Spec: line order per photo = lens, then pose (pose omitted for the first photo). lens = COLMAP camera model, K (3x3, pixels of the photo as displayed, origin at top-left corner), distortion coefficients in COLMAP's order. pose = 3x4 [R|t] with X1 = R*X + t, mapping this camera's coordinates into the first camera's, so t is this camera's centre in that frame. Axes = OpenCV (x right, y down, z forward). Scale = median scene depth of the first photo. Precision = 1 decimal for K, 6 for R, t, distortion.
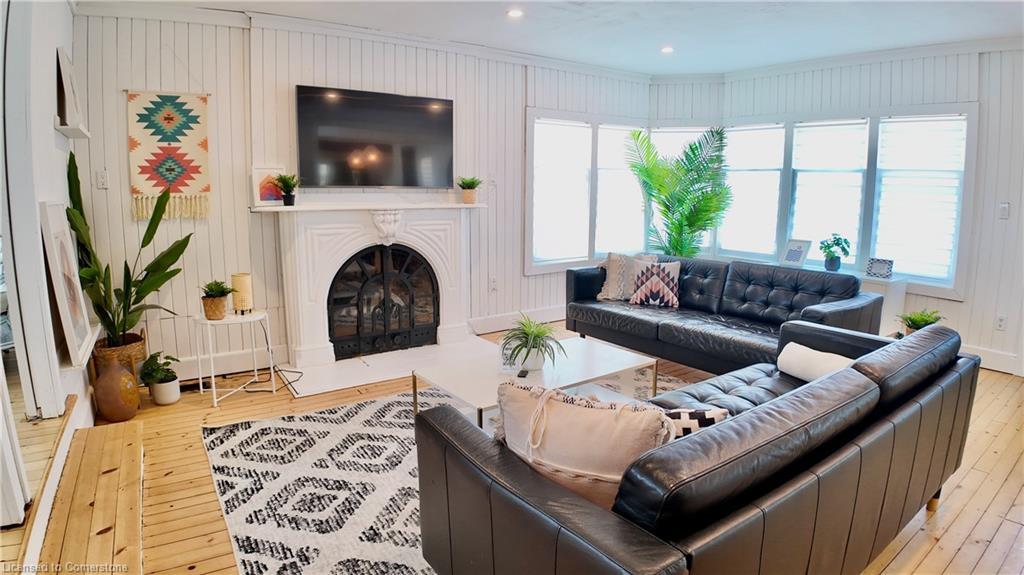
lens RADIAL K [[541.8, 0, 505.8], [0, 541.8, 288.9], [0, 0, 1]] dist [-0.097859, -0.010686]
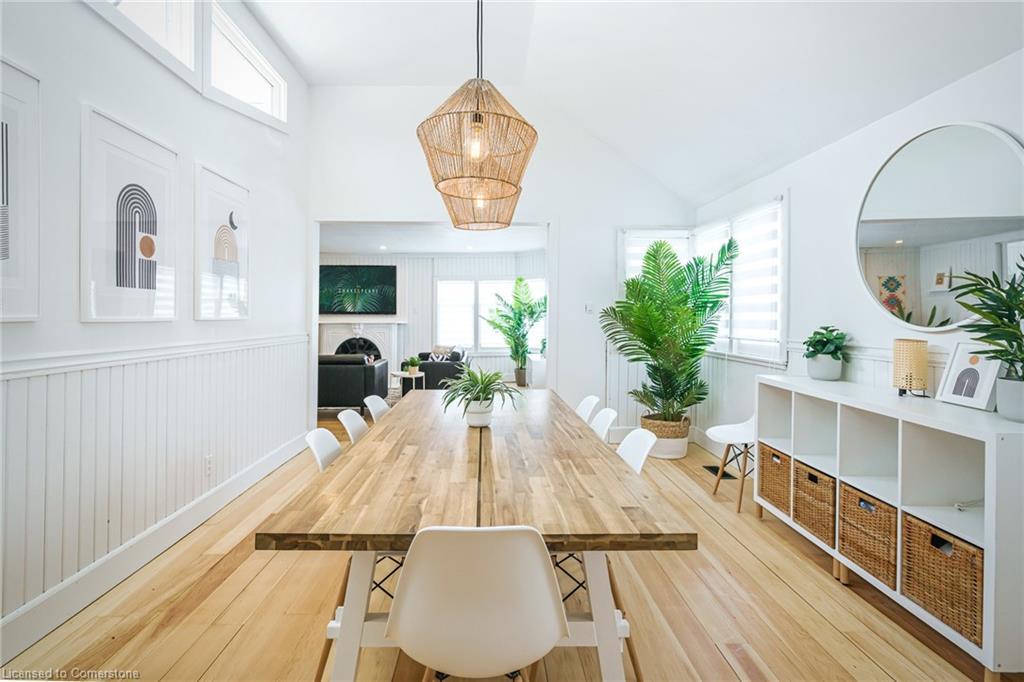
lens RADIAL K [[499.5, 0, 480.0], [0, 499.5, 309.8], [0, 0, 1]] dist [0.016030, 0.000214]
pose [[0.835013, -0.004598, -0.550211, 1.511230], [-0.099445, 0.982237, -0.159128, 0.098936], [0.541169, 0.187590, 0.819723, -0.584252]]
